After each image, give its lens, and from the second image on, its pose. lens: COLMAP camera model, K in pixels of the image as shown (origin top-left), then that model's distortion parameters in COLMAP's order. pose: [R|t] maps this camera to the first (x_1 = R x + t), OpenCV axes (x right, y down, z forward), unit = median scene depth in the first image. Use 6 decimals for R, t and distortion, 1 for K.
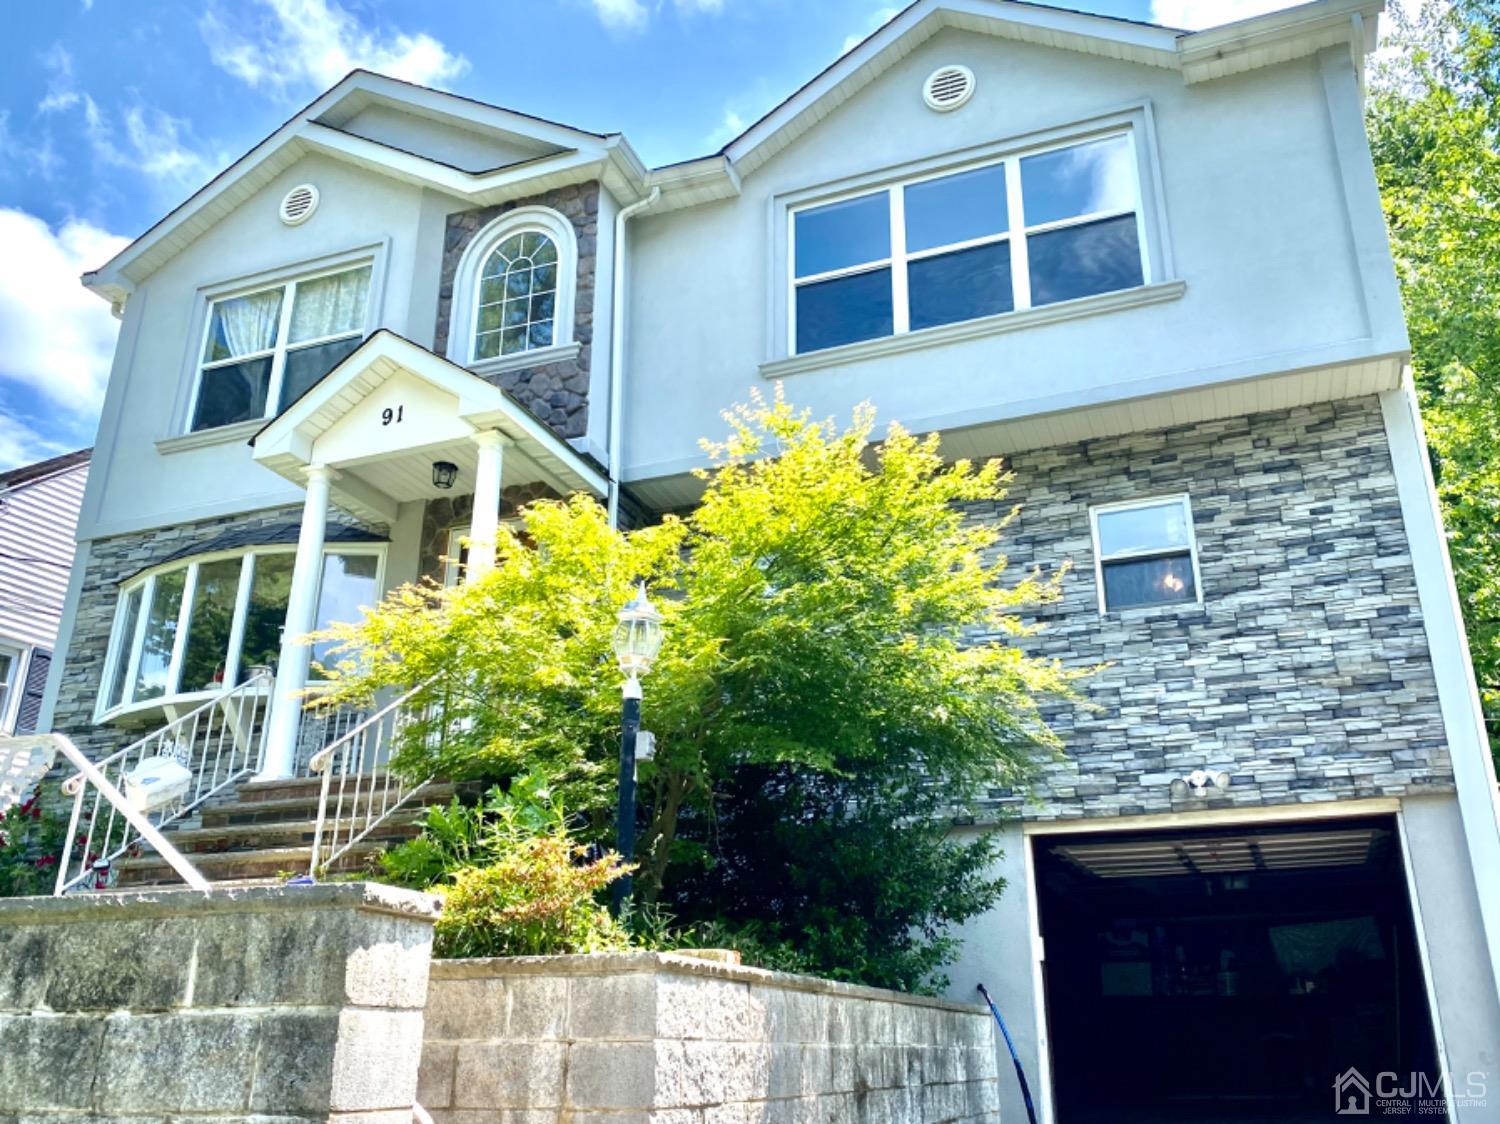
lens RADIAL K [[1327.9, 0, 750.0], [0, 1327.9, 562.0], [0, 0, 1]] dist [0.006210, 0.009565]
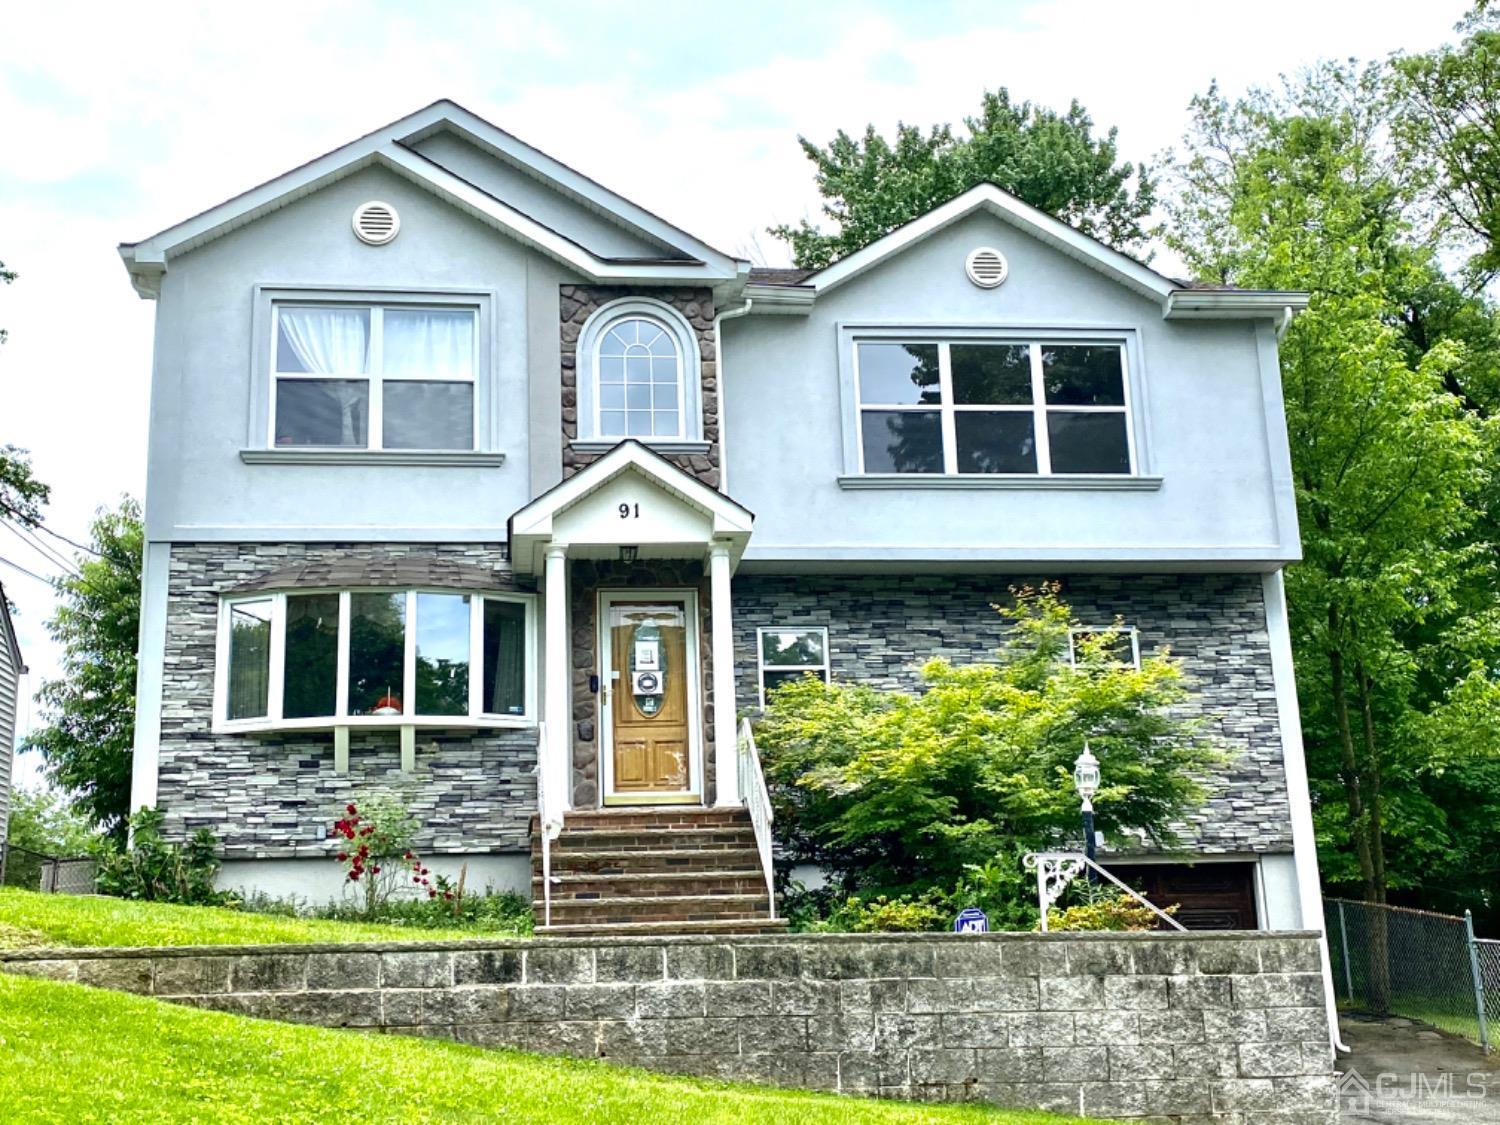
lens RADIAL K [[1895.4, 0, 750.0], [0, 1895.4, 562.5], [0, 0, 1]] dist [0.036877, 0.001911]
pose [[0.881393, 0.096668, 0.462388, -0.997587], [-0.136894, 0.989104, 0.054159, -0.178197], [-0.452114, -0.111034, 0.885022, -0.593993]]
